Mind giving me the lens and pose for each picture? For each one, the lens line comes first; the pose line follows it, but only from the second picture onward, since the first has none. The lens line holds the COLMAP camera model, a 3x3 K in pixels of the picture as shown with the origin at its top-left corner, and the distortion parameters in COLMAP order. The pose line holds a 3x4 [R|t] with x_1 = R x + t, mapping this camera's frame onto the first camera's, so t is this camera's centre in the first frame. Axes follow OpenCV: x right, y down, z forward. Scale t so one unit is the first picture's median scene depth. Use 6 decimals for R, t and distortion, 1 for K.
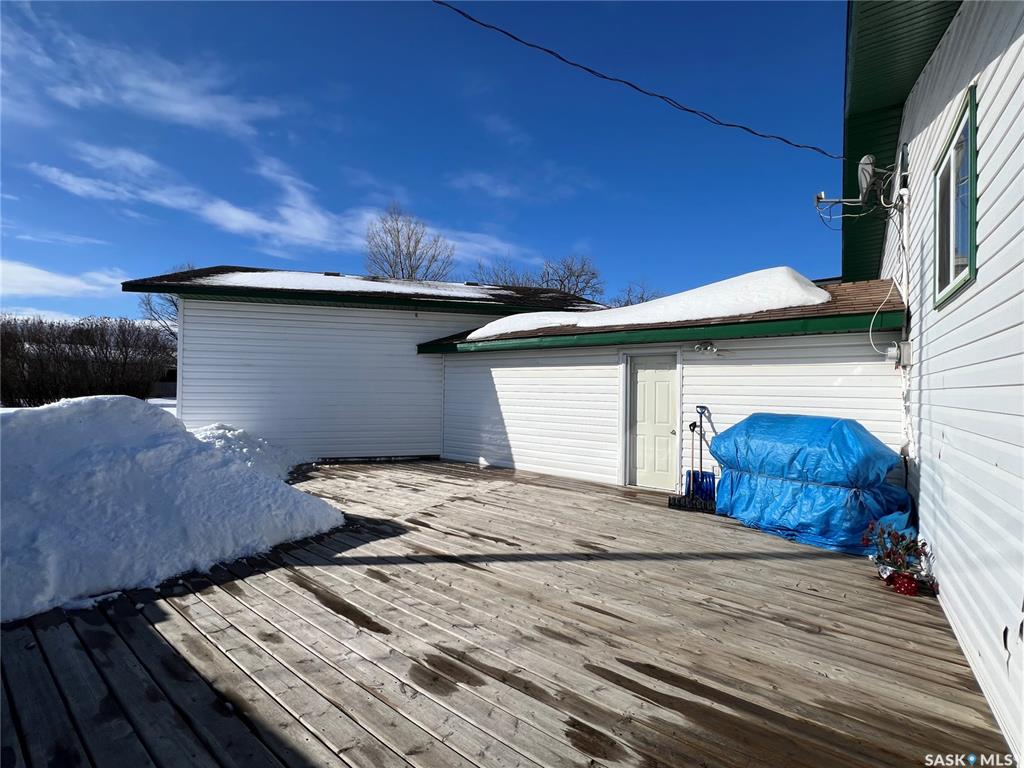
lens RADIAL K [[443.2, 0, 512.1], [0, 443.2, 385.0], [0, 0, 1]] dist [-0.001078, -0.000172]
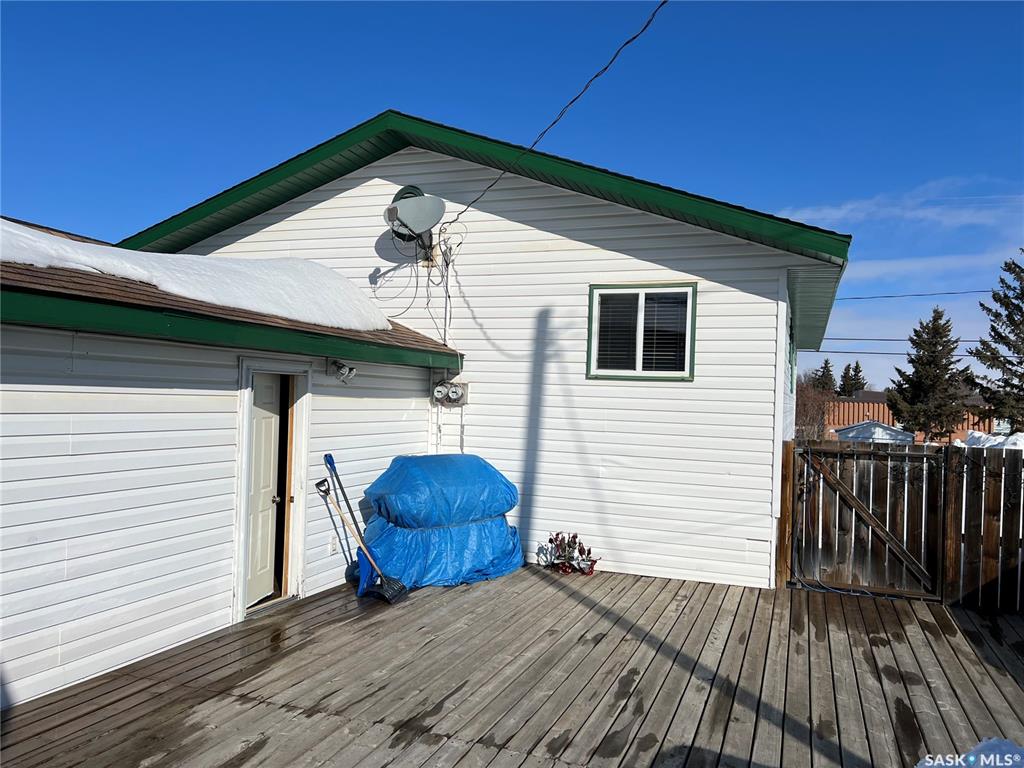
lens RADIAL K [[767.5, 0, 512.2], [0, 767.5, 387.5], [0, 0, 1]] dist [0.040429, -0.028592]
pose [[-0.273363, -0.009187, 0.961867, -0.859411], [-0.042546, 0.999091, -0.002549, -0.070456], [-0.960970, -0.041620, -0.273505, 1.153224]]
